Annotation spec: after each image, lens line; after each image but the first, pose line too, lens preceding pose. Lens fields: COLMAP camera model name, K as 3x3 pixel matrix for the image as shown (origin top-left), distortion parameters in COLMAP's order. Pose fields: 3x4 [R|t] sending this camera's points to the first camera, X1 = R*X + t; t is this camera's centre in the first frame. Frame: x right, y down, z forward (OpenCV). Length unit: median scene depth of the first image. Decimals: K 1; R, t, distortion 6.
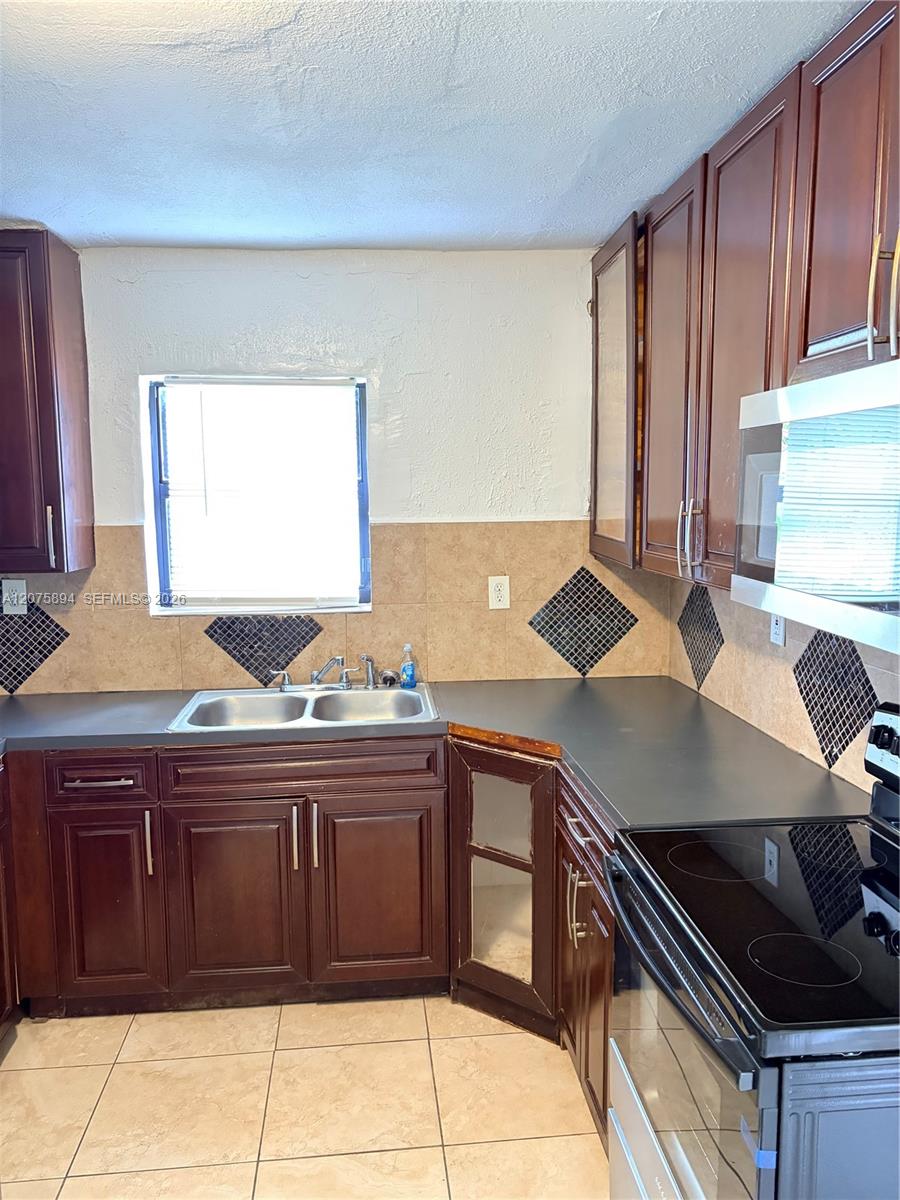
lens RADIAL K [[914.0, 0, 450.0], [0, 914.0, 600.0], [0, 0, 1]] dist [0.042517, -0.047487]
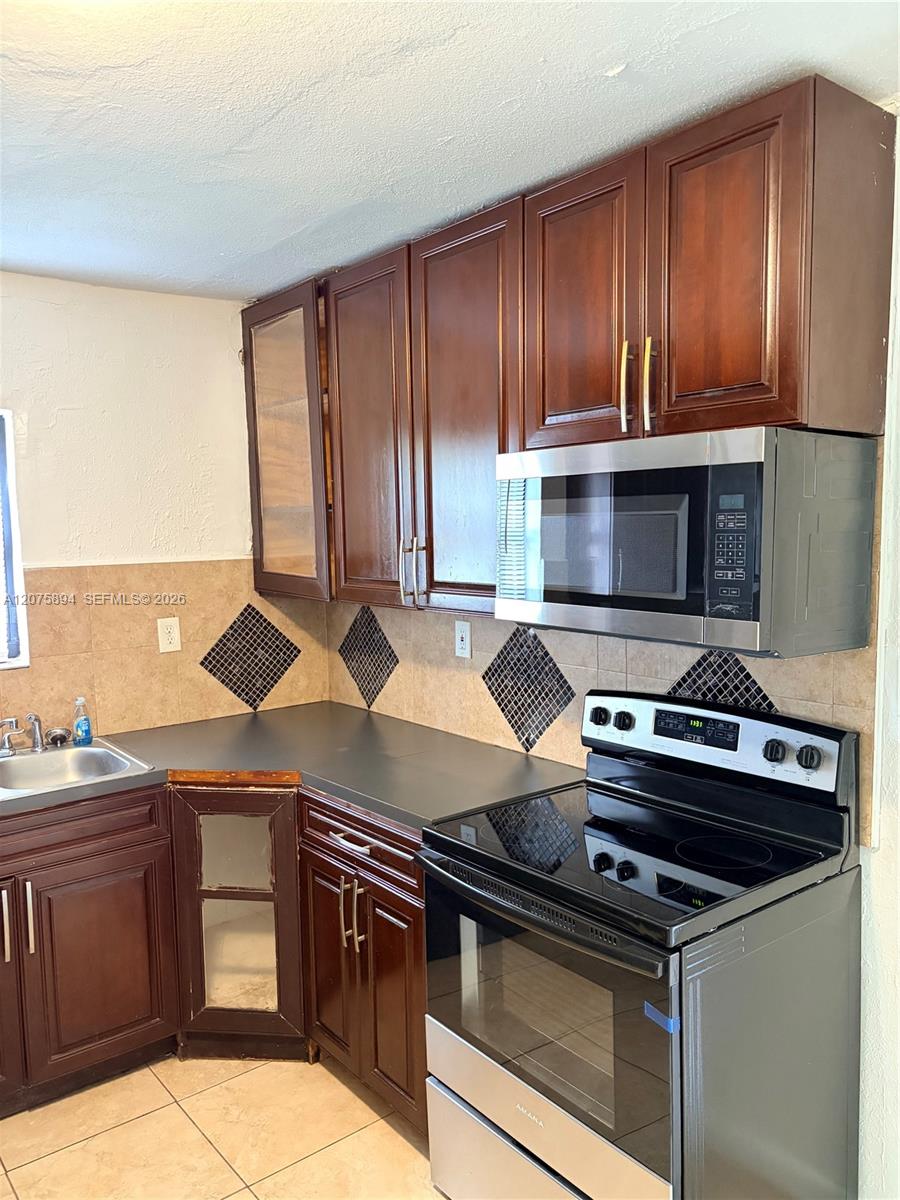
lens RADIAL K [[916.2, 0, 462.8], [0, 916.2, 602.2], [0, 0, 1]] dist [0.009804, -0.006702]
pose [[0.837870, -0.056131, 0.542976, -0.220008], [0.077771, 0.996827, -0.016960, -0.002070], [-0.540301, 0.056438, 0.839577, 0.003680]]
